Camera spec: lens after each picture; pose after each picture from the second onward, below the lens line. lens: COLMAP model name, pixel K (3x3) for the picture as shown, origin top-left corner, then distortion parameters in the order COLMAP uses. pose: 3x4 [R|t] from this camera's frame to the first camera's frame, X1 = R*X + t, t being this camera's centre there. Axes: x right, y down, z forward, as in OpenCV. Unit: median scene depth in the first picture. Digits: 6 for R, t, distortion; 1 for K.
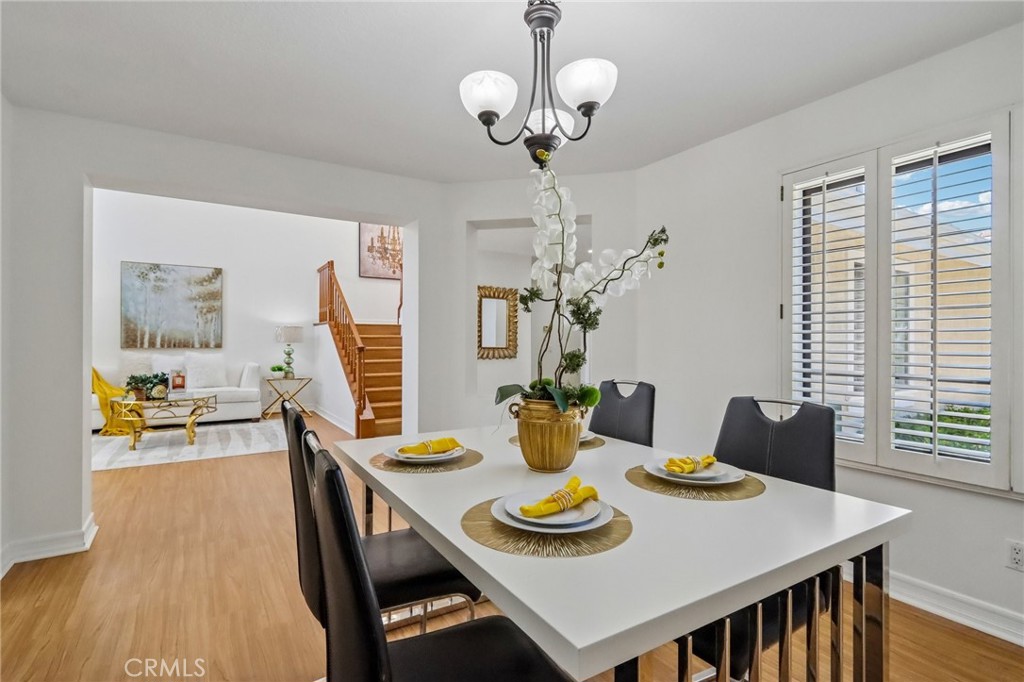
lens RADIAL K [[493.3, 0, 510.5], [0, 493.3, 339.9], [0, 0, 1]] dist [0.003672, 0.000217]
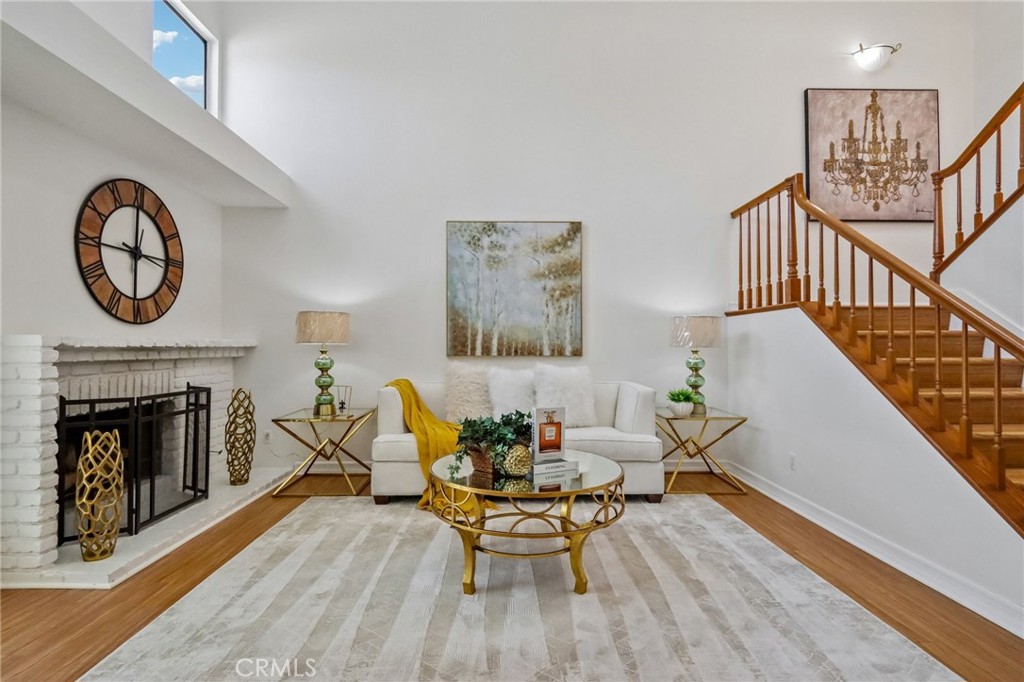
lens RADIAL K [[516.8, 0, 511.5], [0, 516.8, 340.7], [0, 0, 1]] dist [0.004062, 0.000378]
pose [[0.856777, -0.008089, -0.515623, -0.354361], [0.003668, 0.999947, -0.009592, 0.003206], [0.515674, 0.006326, 0.856762, 0.448458]]
